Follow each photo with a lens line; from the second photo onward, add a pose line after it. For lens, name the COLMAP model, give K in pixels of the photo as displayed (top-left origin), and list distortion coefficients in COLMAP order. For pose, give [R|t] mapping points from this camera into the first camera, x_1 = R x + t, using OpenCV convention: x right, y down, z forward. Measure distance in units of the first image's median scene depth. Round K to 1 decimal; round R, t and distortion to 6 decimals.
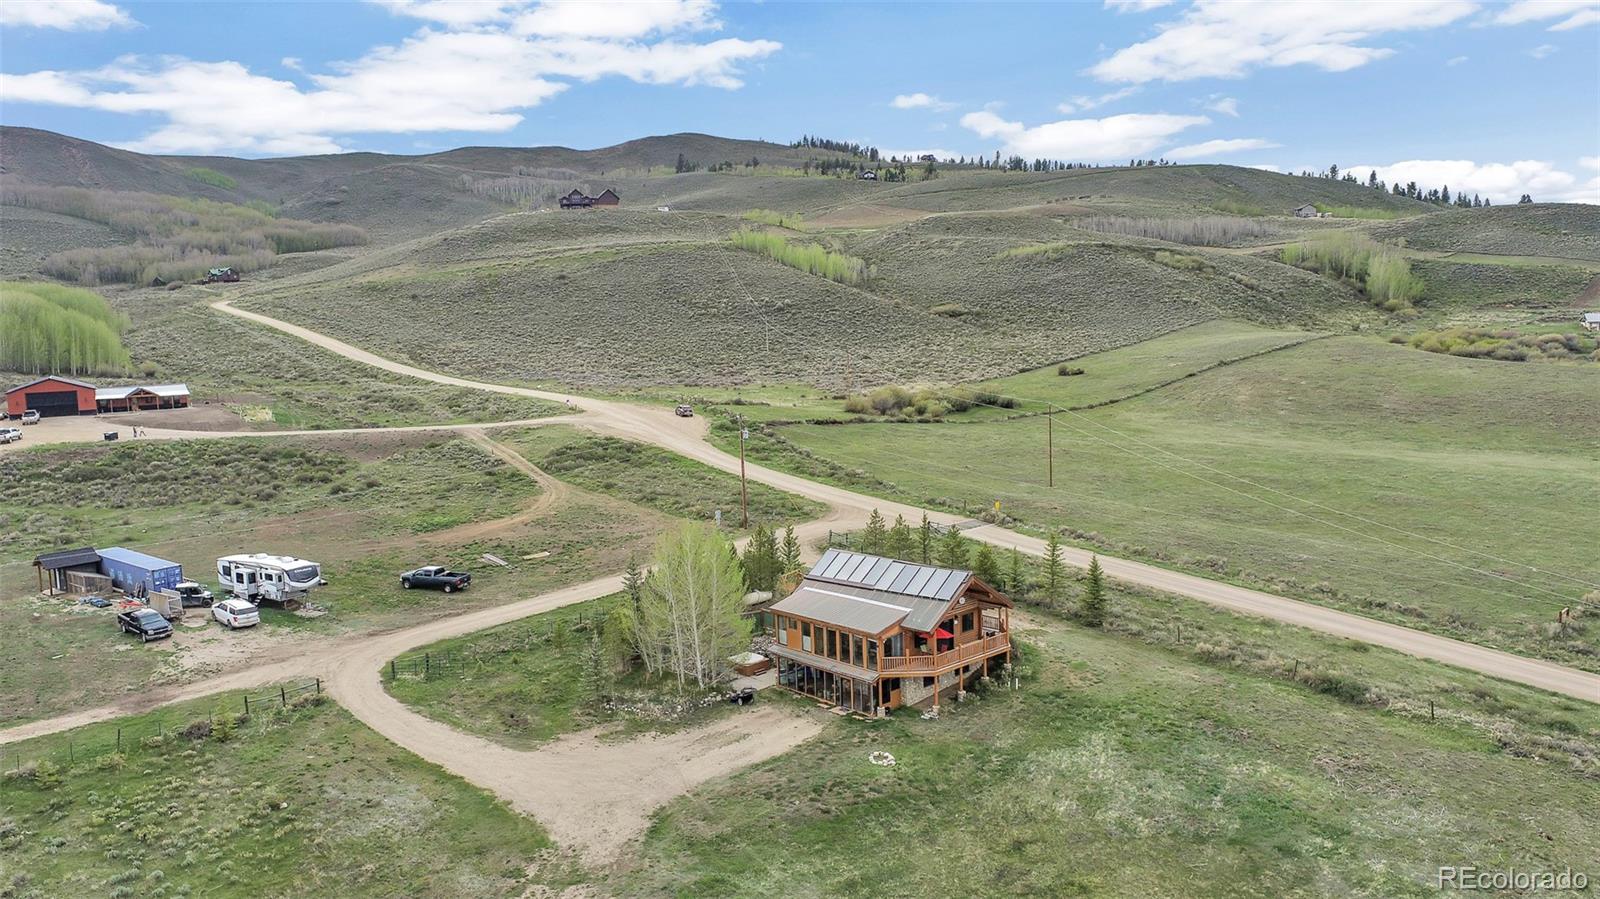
lens RADIAL K [[1093.9, 0, 825.0], [0, 1093.9, 423.9], [0, 0, 1]] dist [-0.009698, 0.000998]
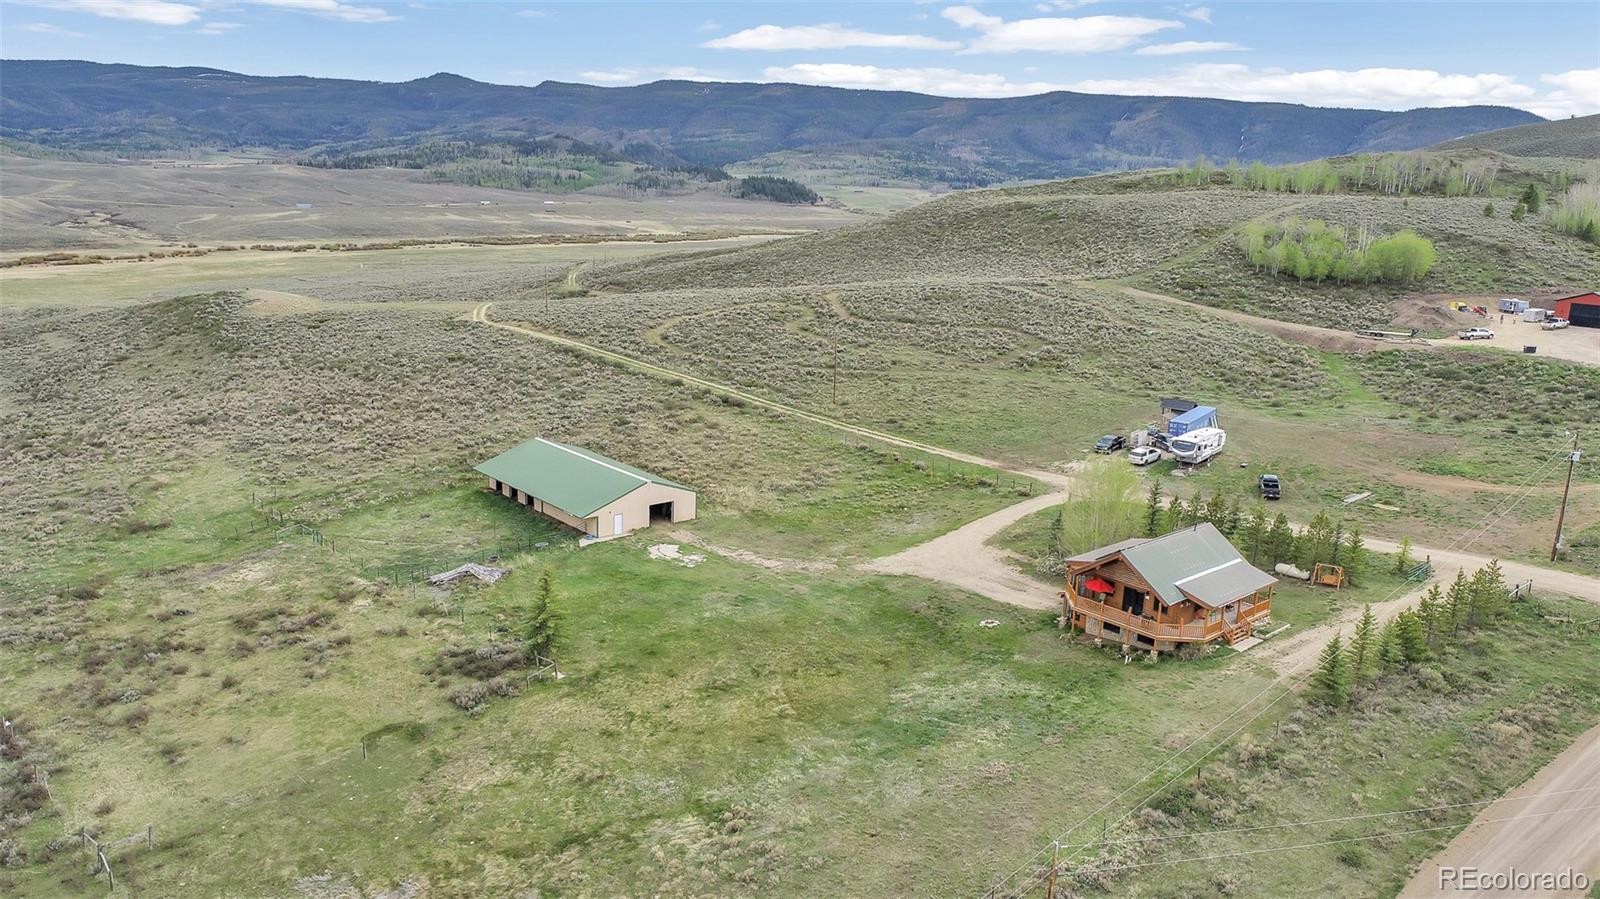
lens RADIAL K [[1093.9, 0, 825.0], [0, 1093.9, 423.9], [0, 0, 1]] dist [-0.009698, 0.000998]
pose [[0.010441, 0.237775, -0.971264, 1.110210], [-0.128903, 0.963533, 0.234496, -0.205054], [0.991602, 0.122751, 0.040710, 0.559234]]
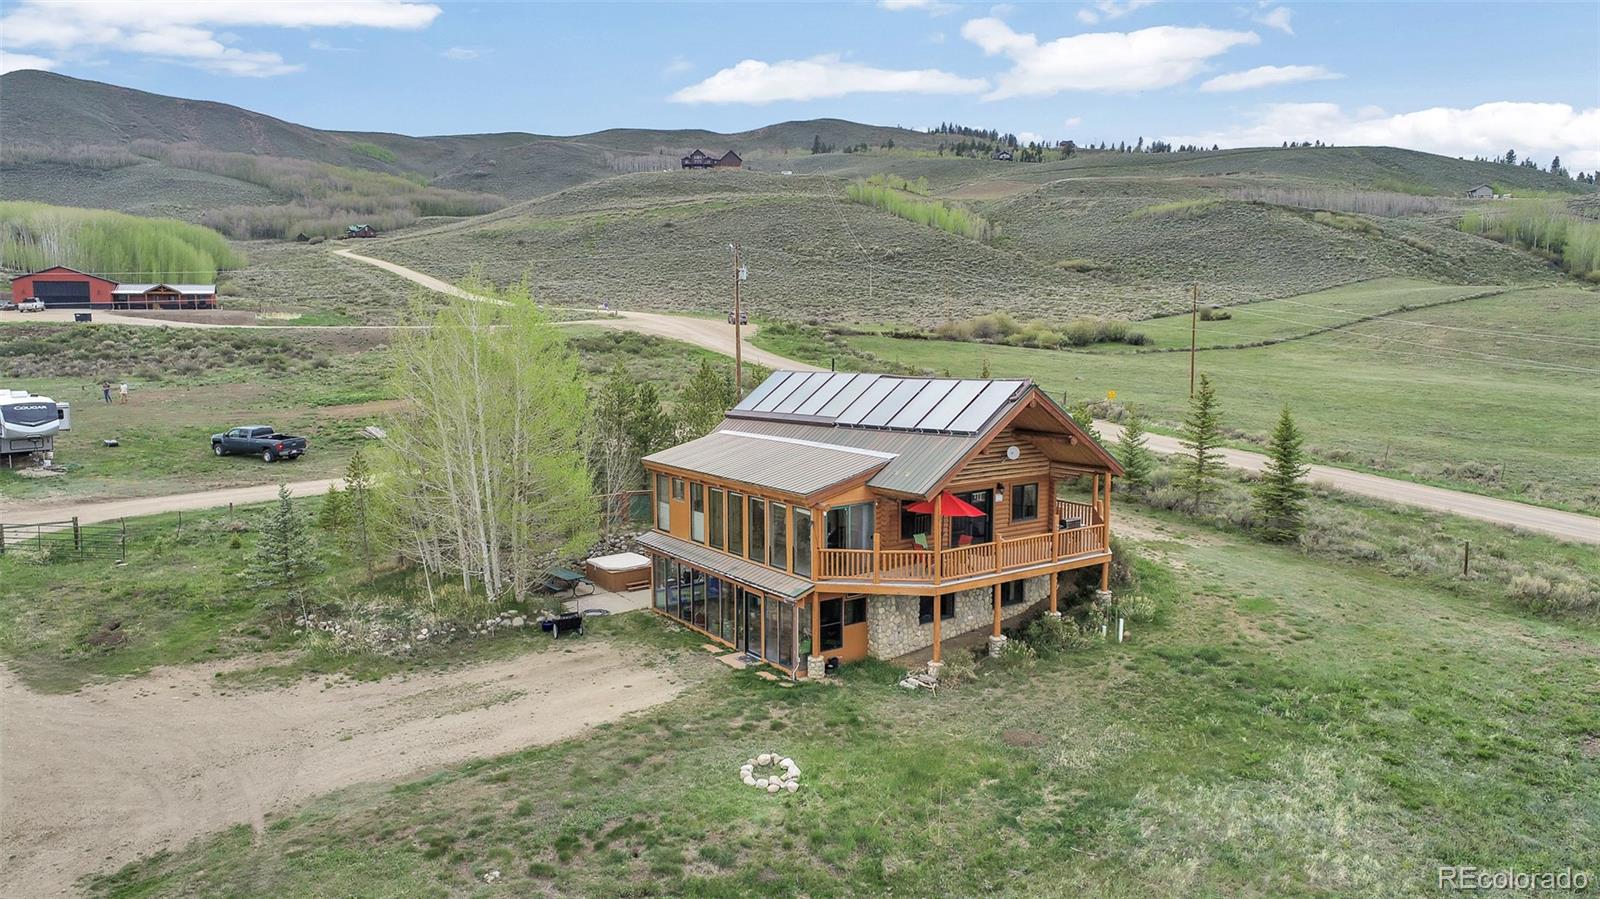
lens RADIAL K [[1093.9, 0, 825.0], [0, 1093.9, 423.9], [0, 0, 1]] dist [-0.009698, 0.000998]
pose [[0.992690, 0.044276, -0.112278, 0.090312], [-0.042541, 0.998936, 0.017803, 0.134629], [0.112947, -0.012897, 0.993517, 0.479318]]
